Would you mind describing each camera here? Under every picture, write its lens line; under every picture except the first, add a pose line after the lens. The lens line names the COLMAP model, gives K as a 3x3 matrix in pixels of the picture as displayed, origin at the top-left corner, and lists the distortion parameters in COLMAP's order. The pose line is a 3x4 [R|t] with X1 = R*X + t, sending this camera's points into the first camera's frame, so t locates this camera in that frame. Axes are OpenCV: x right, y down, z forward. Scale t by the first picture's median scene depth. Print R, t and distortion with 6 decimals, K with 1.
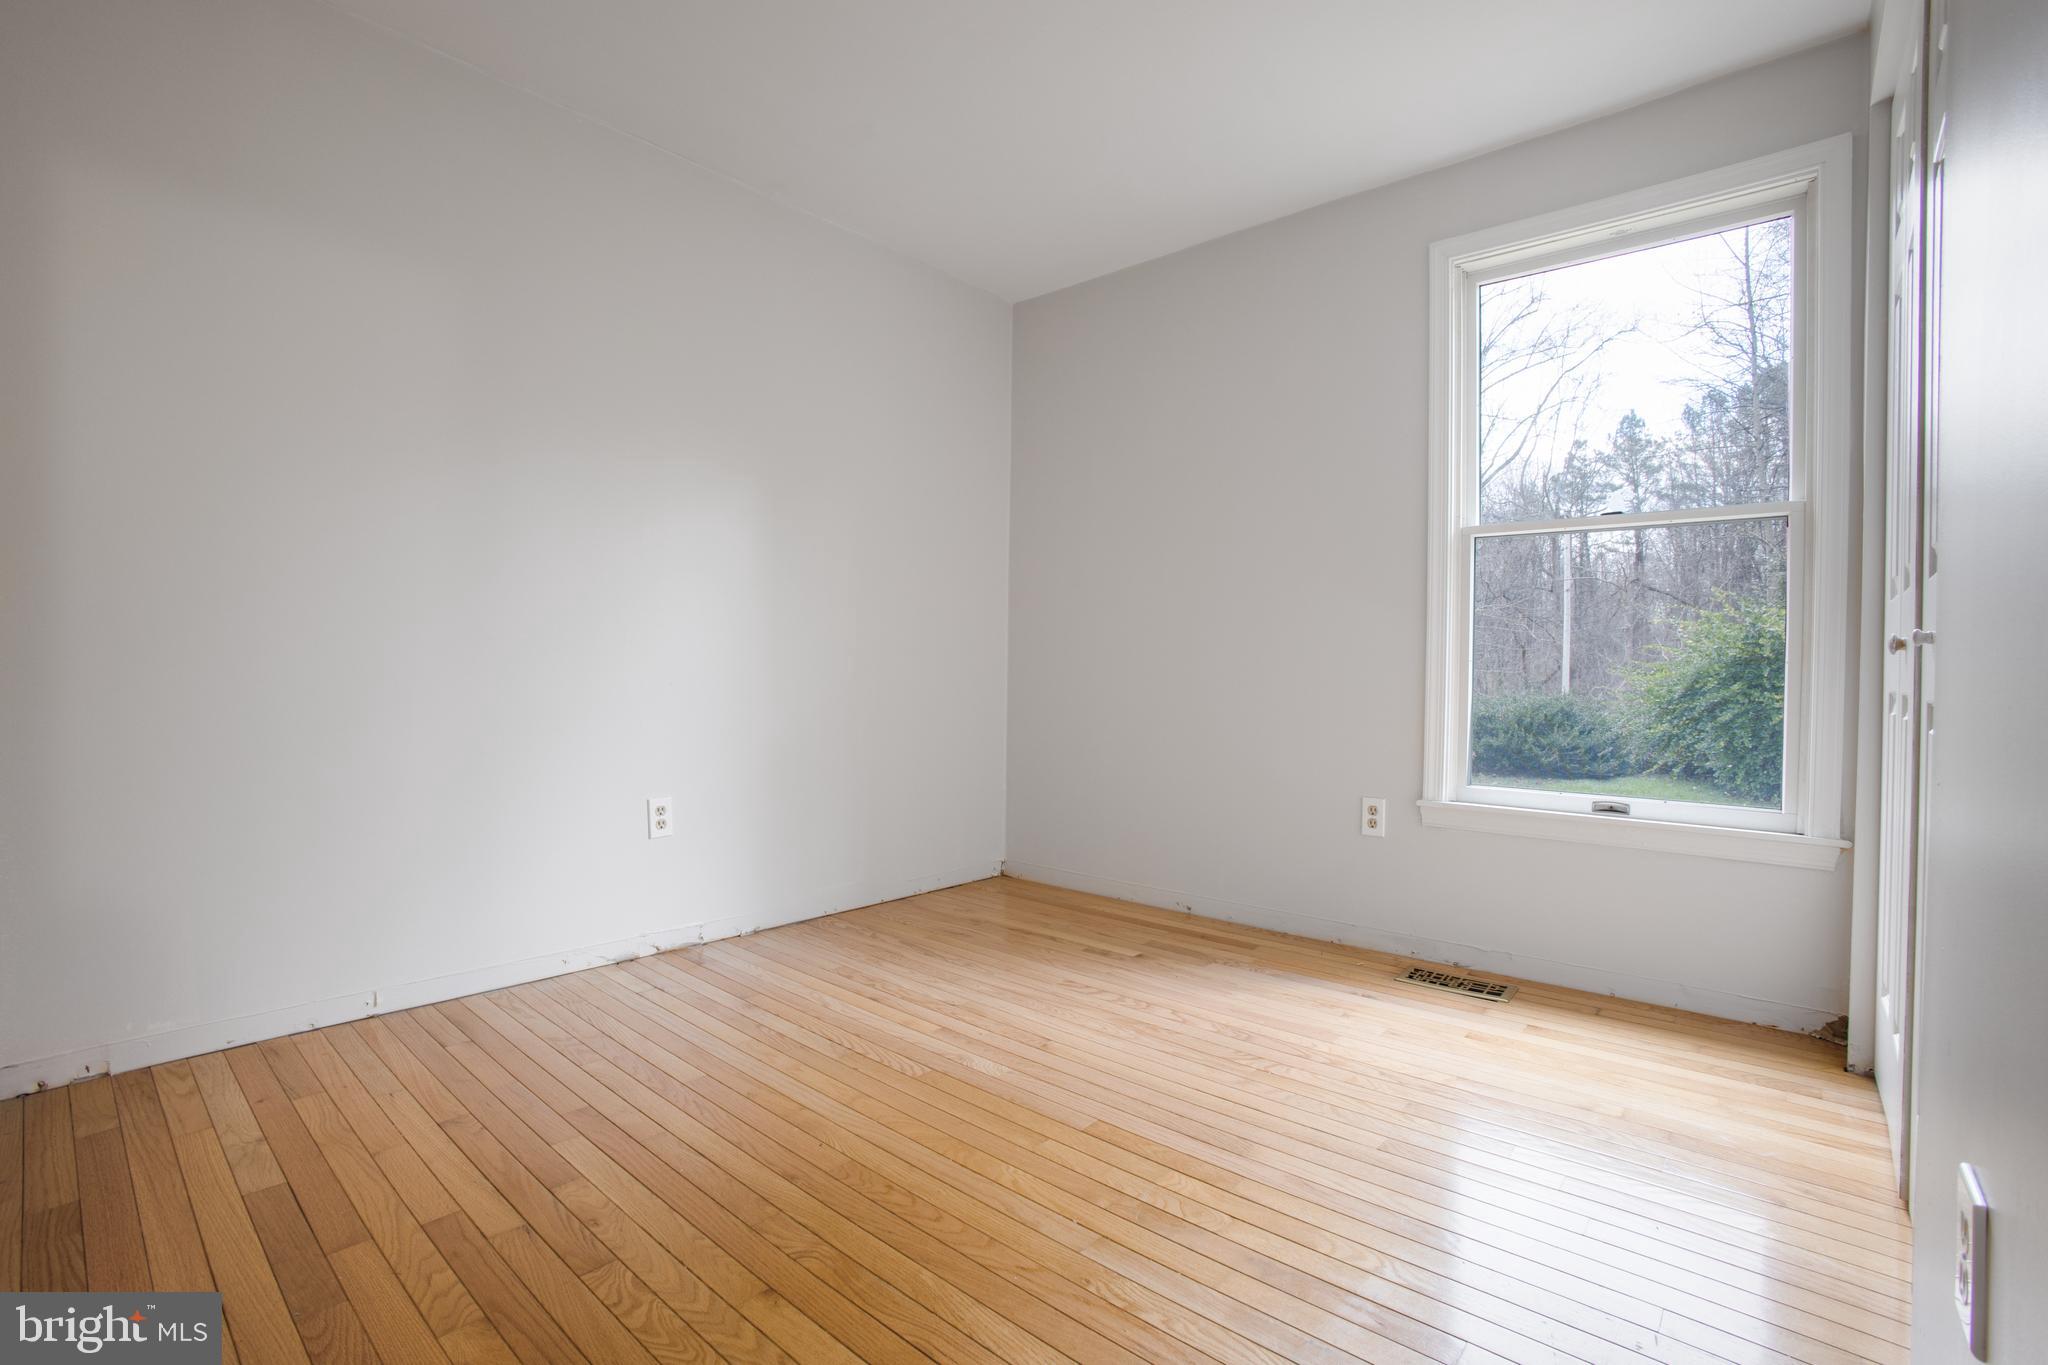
lens RADIAL K [[896.2, 0, 1026.1], [0, 896.2, 681.5], [0, 0, 1]] dist [-0.068458, 0.021613]
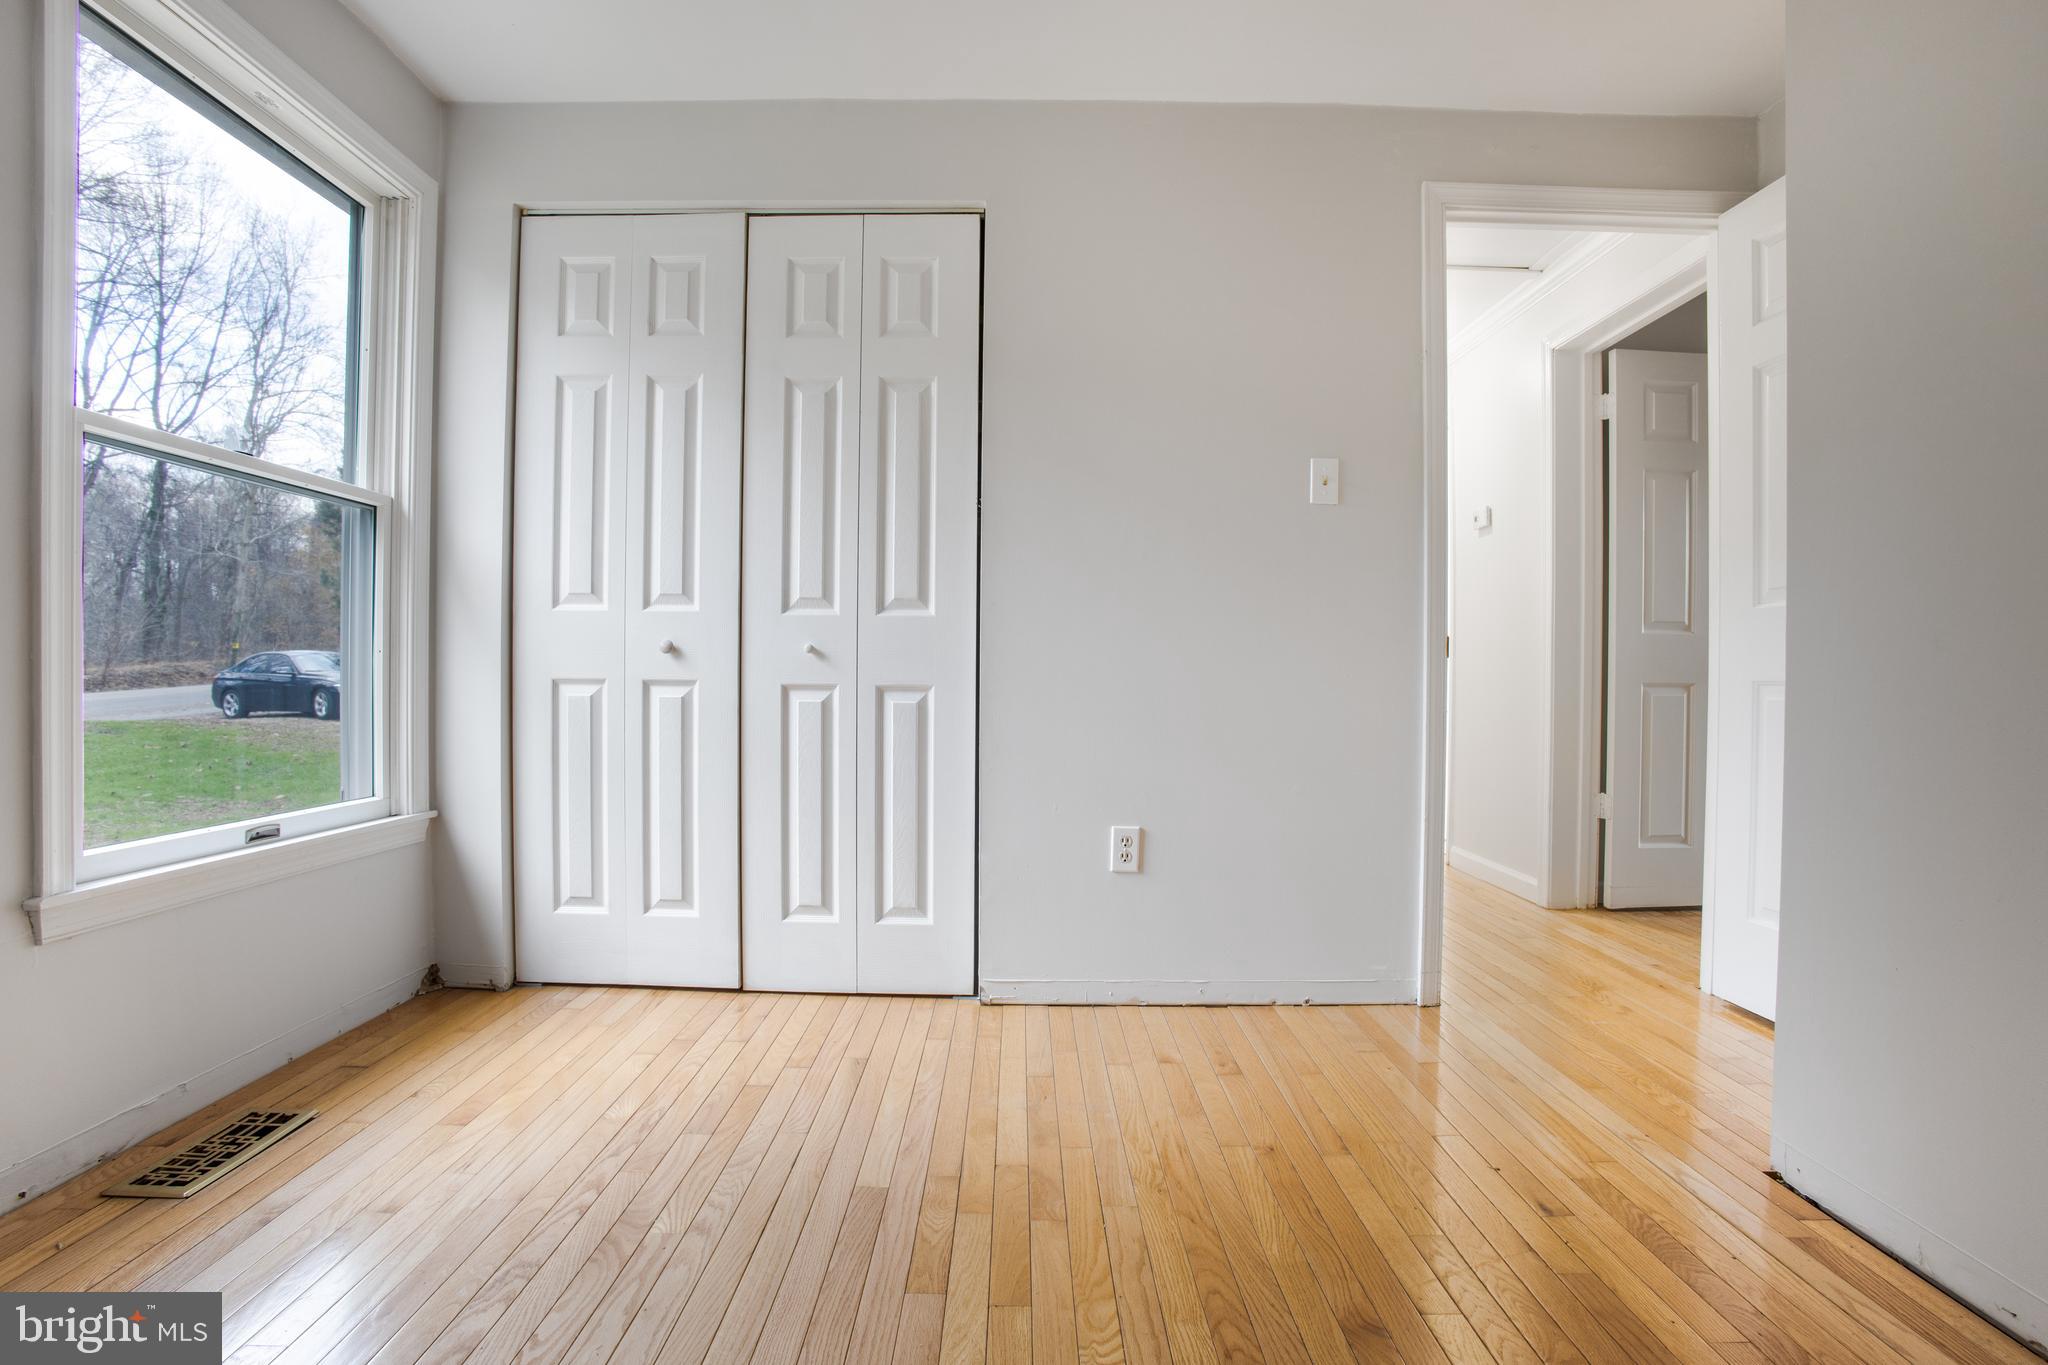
lens RADIAL K [[896.2, 0, 1026.1], [0, 896.2, 681.5], [0, 0, 1]] dist [-0.068458, 0.021613]
pose [[-0.646736, -0.022184, 0.762391, -0.406487], [-0.011478, 0.999747, 0.019354, -0.016909], [-0.762627, 0.003766, -0.646827, 1.091224]]
